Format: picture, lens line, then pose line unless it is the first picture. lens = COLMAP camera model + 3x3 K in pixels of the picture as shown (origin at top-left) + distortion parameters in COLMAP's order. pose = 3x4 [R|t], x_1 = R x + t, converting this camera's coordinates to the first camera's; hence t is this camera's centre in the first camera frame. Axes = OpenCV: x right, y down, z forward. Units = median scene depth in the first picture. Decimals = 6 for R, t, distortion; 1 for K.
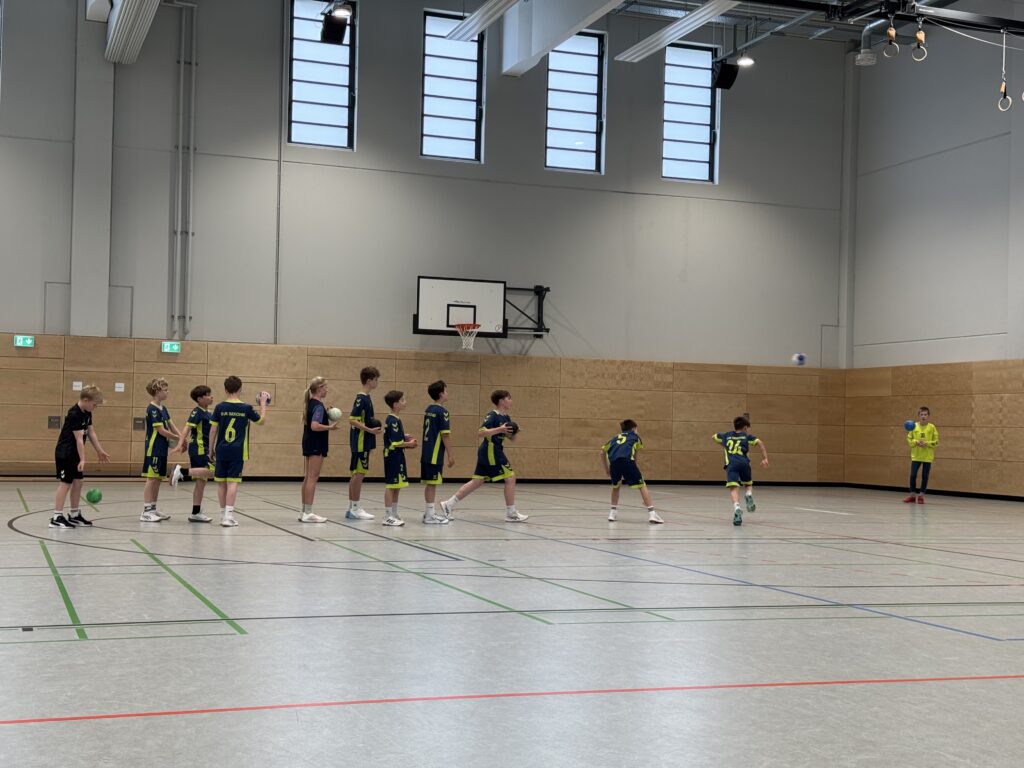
lens RADIAL K [[1329.7, 0, 510.6], [0, 1329.7, 381.9], [0, 0, 1]] dist [0.097302, 0.000000]
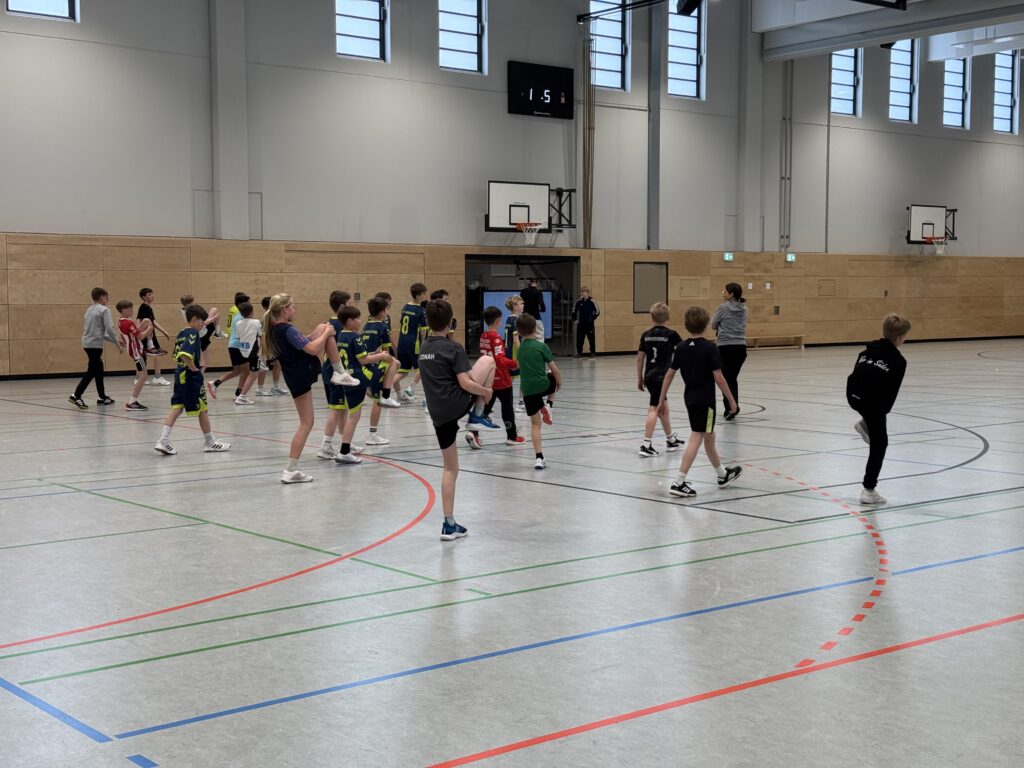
lens RADIAL K [[1415.9, 0, 512.2], [0, 1415.9, 386.3], [0, 0, 1]] dist [0.103802, 0.000000]
pose [[0.938594, -0.054906, 0.340626, -0.602136], [0.024230, 0.995308, 0.093669, -0.021838], [-0.344171, -0.079664, 0.935521, -0.205905]]
